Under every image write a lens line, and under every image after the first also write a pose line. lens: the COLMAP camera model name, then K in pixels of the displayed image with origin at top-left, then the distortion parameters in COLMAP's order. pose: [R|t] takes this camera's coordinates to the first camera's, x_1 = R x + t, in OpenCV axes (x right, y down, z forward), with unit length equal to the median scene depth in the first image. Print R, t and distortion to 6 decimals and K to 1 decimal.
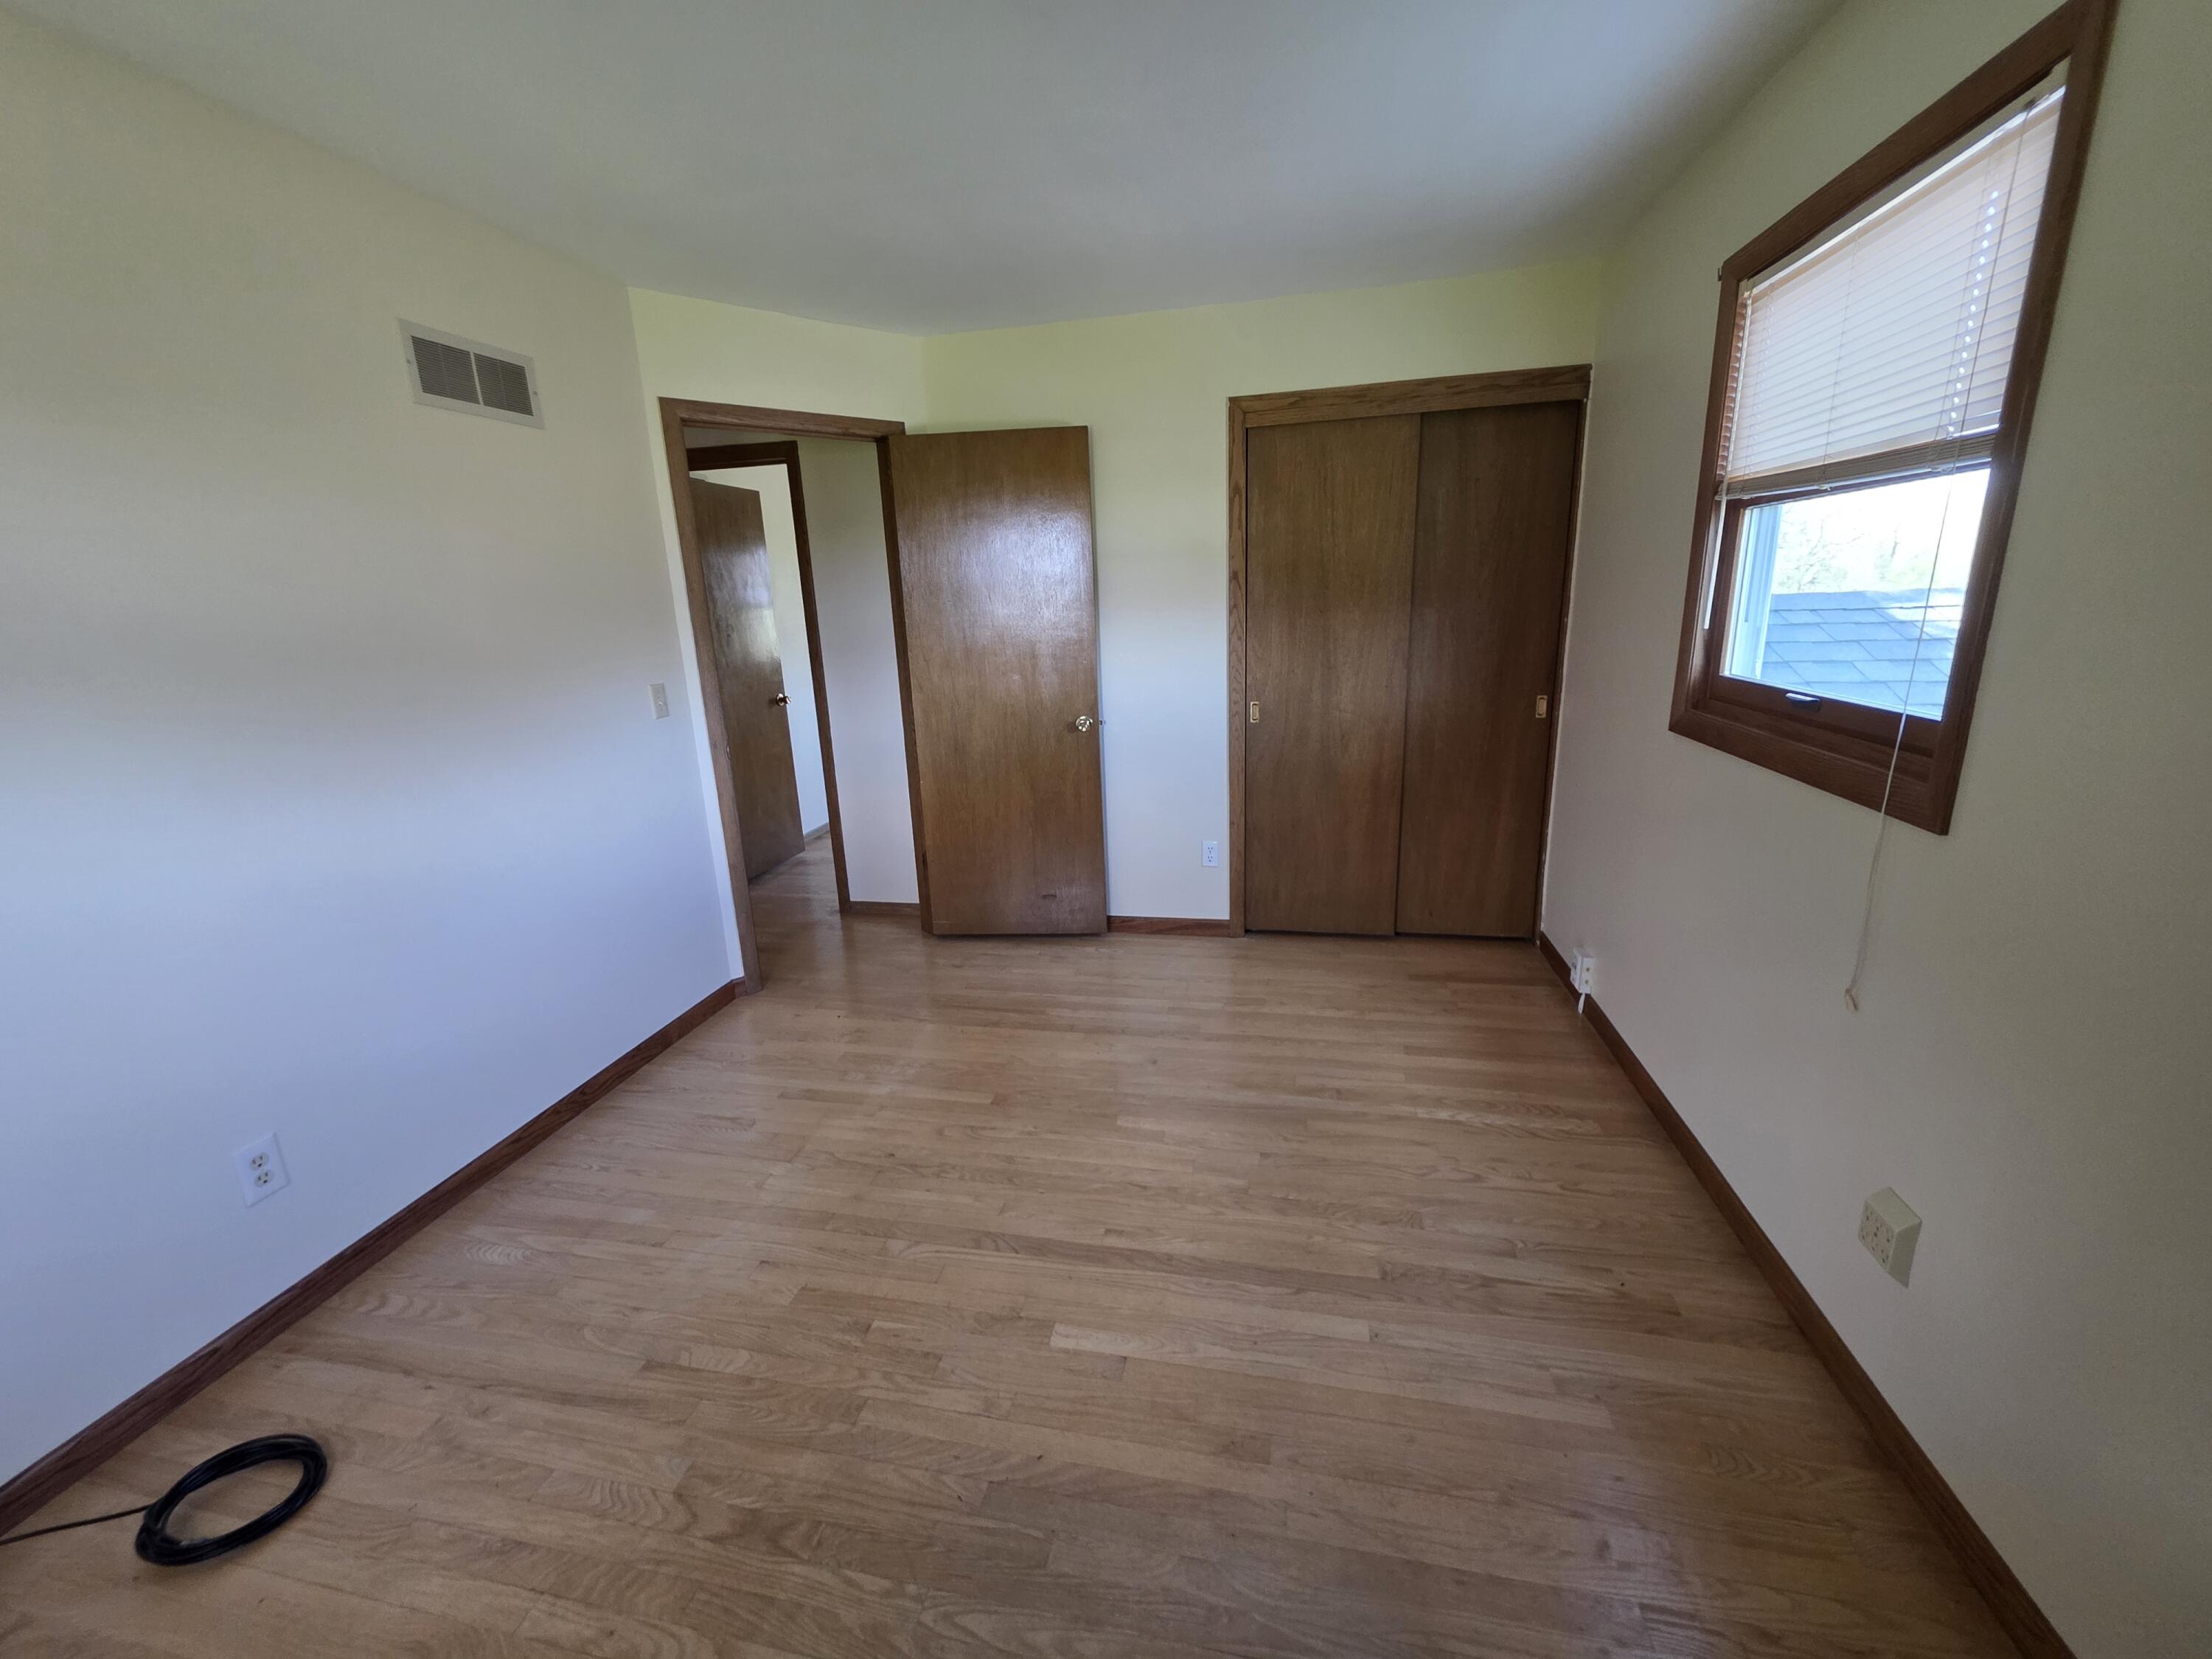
lens RADIAL K [[883.9, 0, 1110.5], [0, 883.9, 823.6], [0, 0, 1]] dist [0.004230, 0.000094]
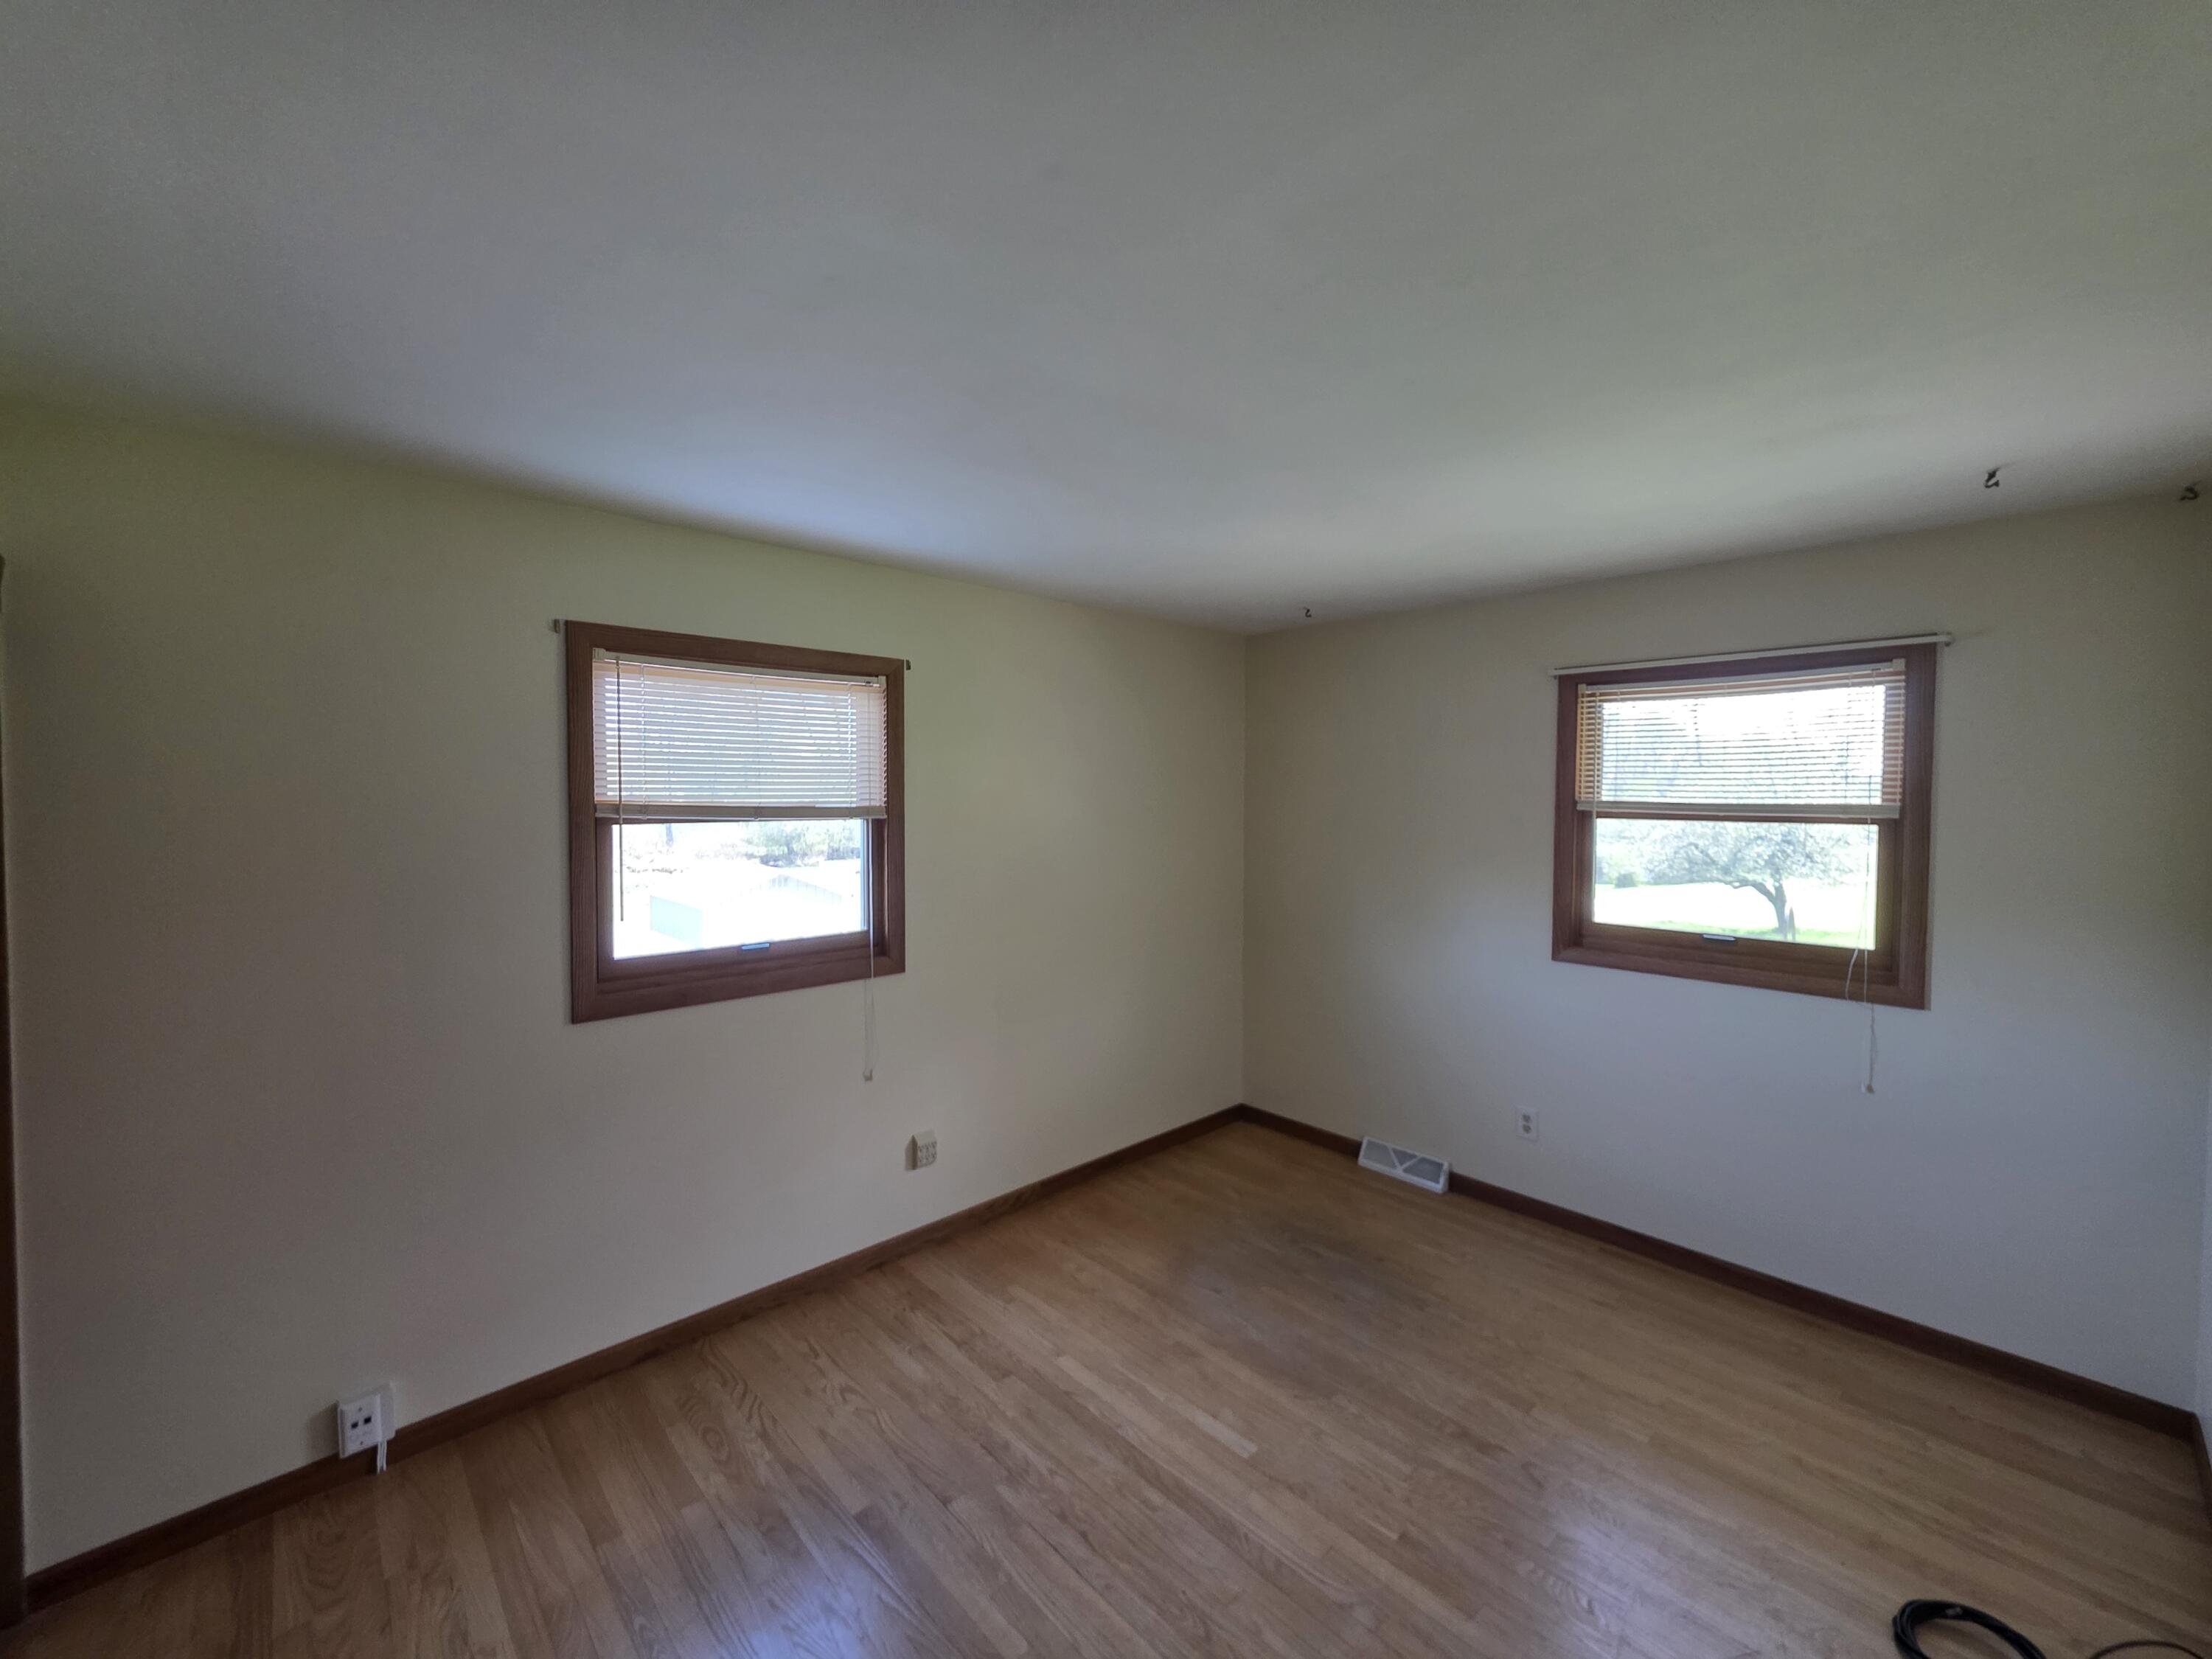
lens RADIAL K [[883.9, 0, 1099.9], [0, 883.9, 848.9], [0, 0, 1]] dist [0.004230, 0.000094]
pose [[-0.813388, -0.003021, 0.581713, -0.602568], [0.172322, 0.953854, 0.245904, -0.573690], [-0.555612, 0.300257, -0.775333, 1.792458]]
